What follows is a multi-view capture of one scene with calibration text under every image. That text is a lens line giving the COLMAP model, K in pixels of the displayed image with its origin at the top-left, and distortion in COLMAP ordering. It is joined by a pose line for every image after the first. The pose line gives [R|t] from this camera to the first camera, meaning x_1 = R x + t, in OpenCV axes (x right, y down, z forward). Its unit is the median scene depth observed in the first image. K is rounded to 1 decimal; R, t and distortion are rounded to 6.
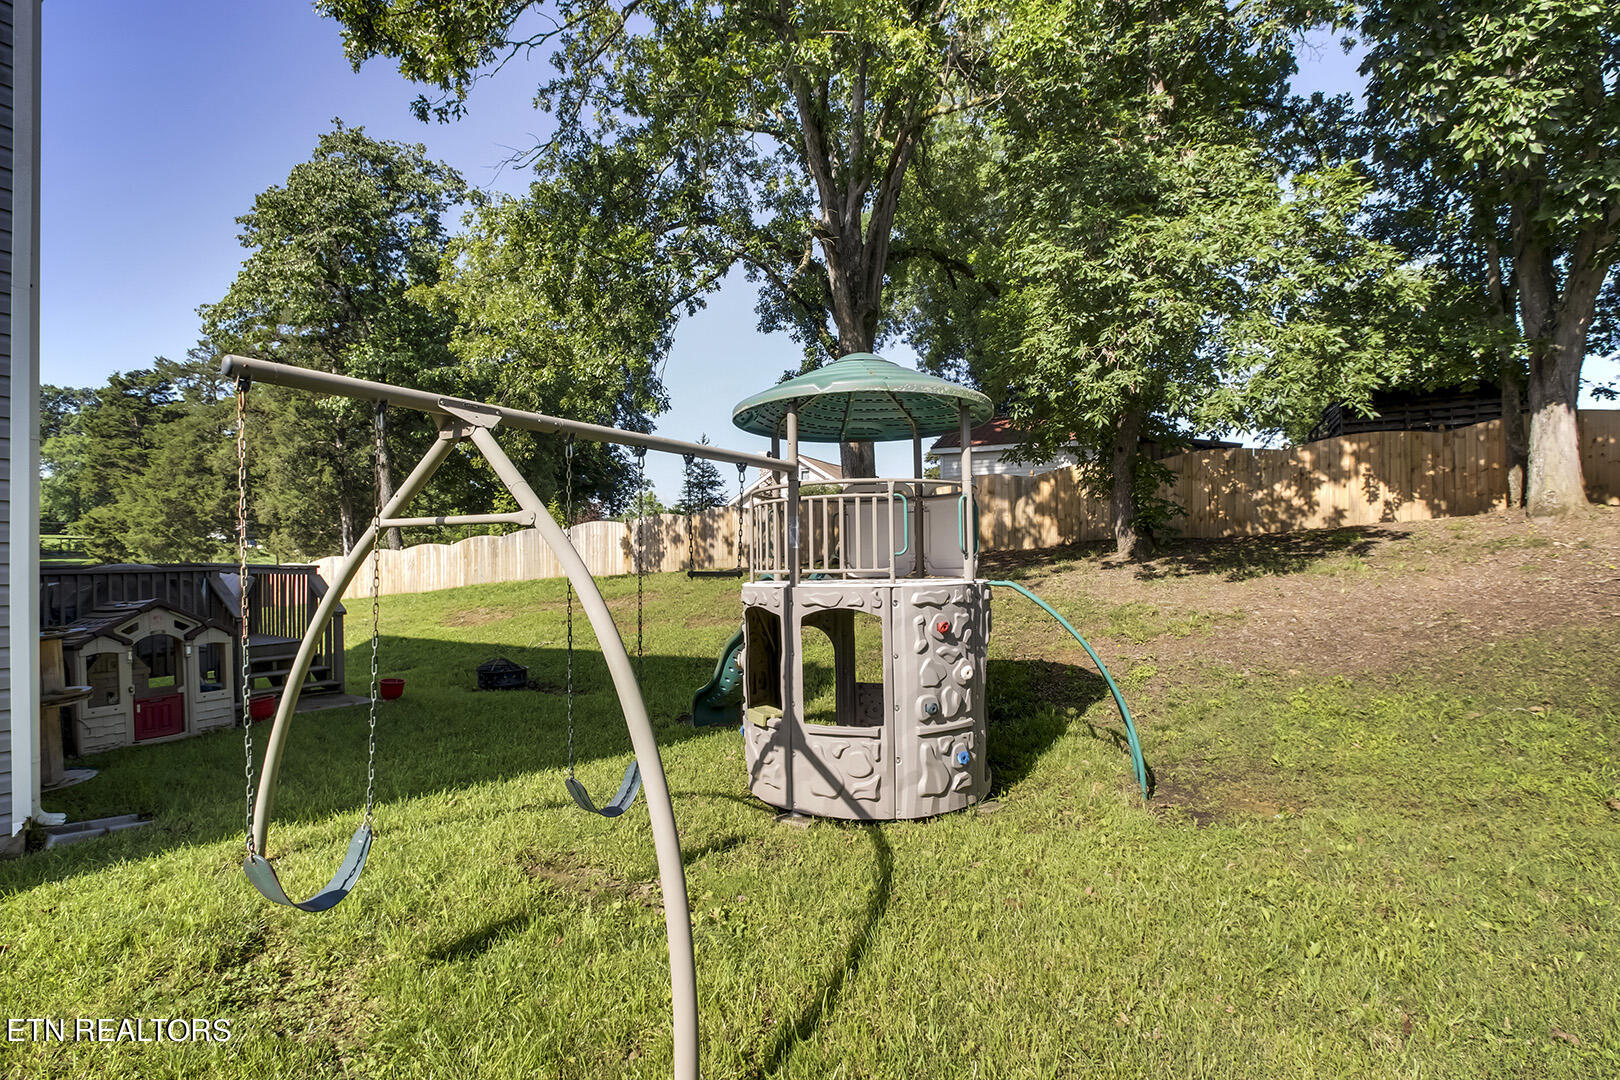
lens RADIAL K [[770.4, 0, 802.7], [0, 770.4, 553.6], [0, 0, 1]] dist [-0.013568, -0.000575]
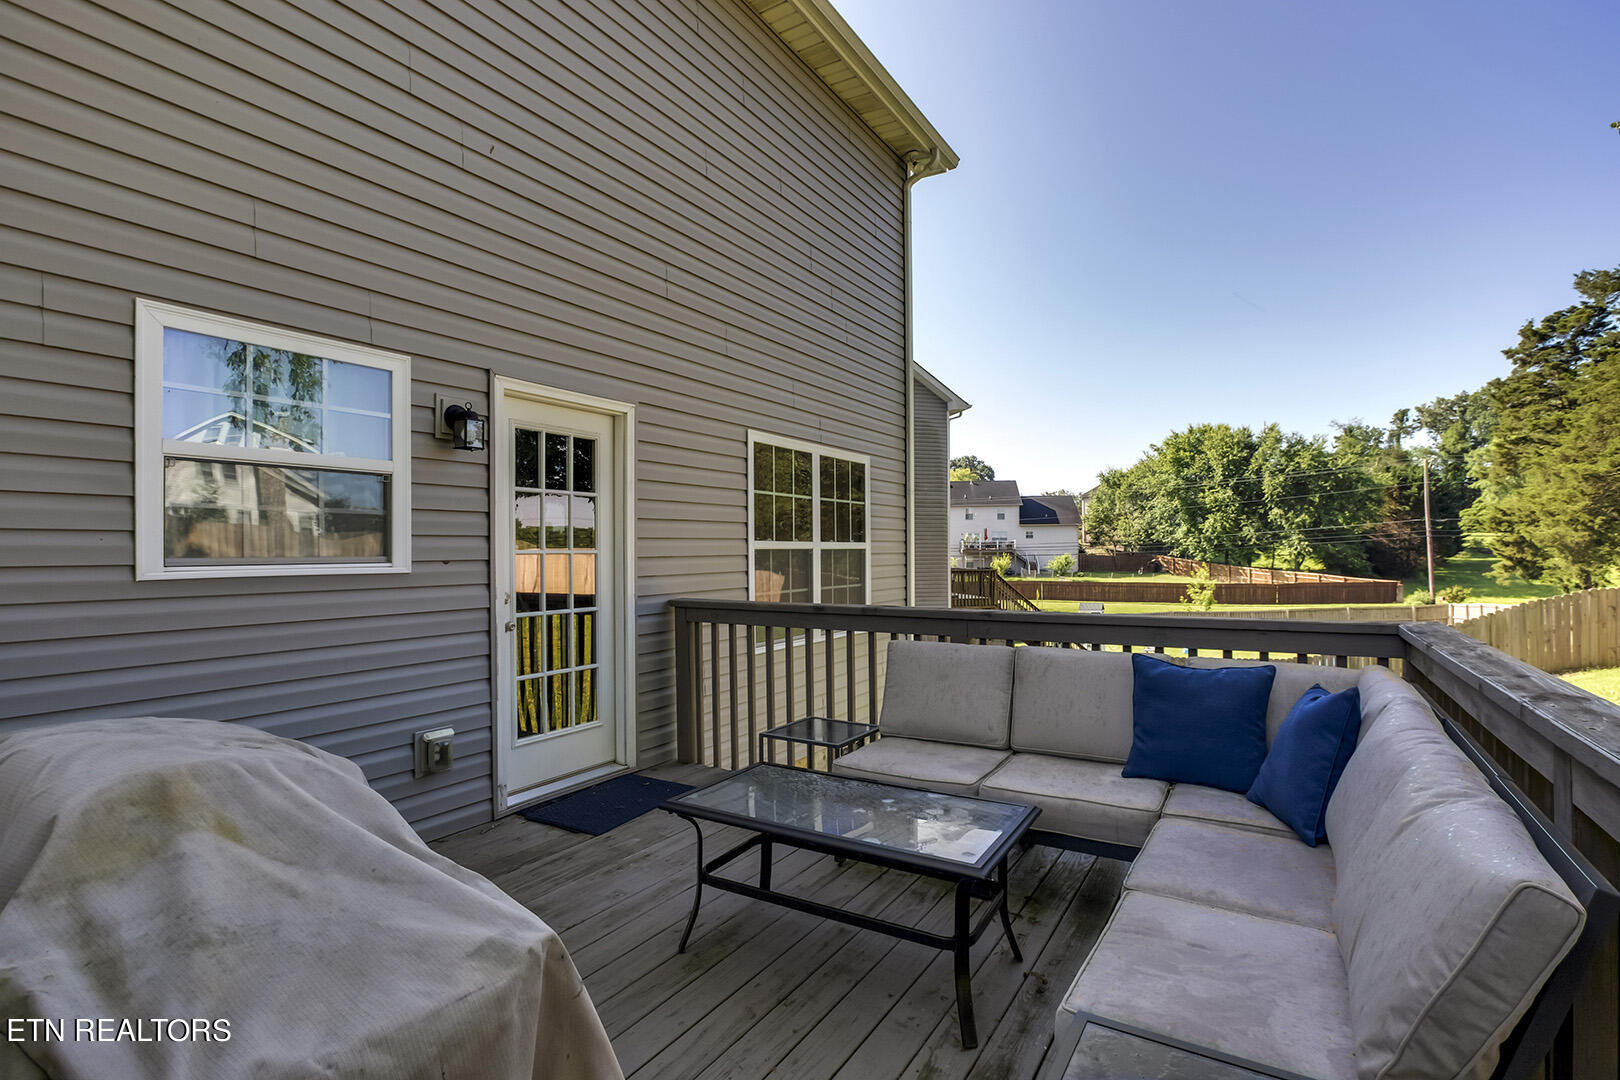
lens RADIAL K [[770.4, 0, 805.9], [0, 770.4, 554.1], [0, 0, 1]] dist [-0.013568, -0.000575]
pose [[0.042063, -0.000008, -0.999115, -0.163329], [0.006222, 0.999981, 0.000254, -0.004680], [0.999096, -0.006228, 0.042062, 0.236103]]
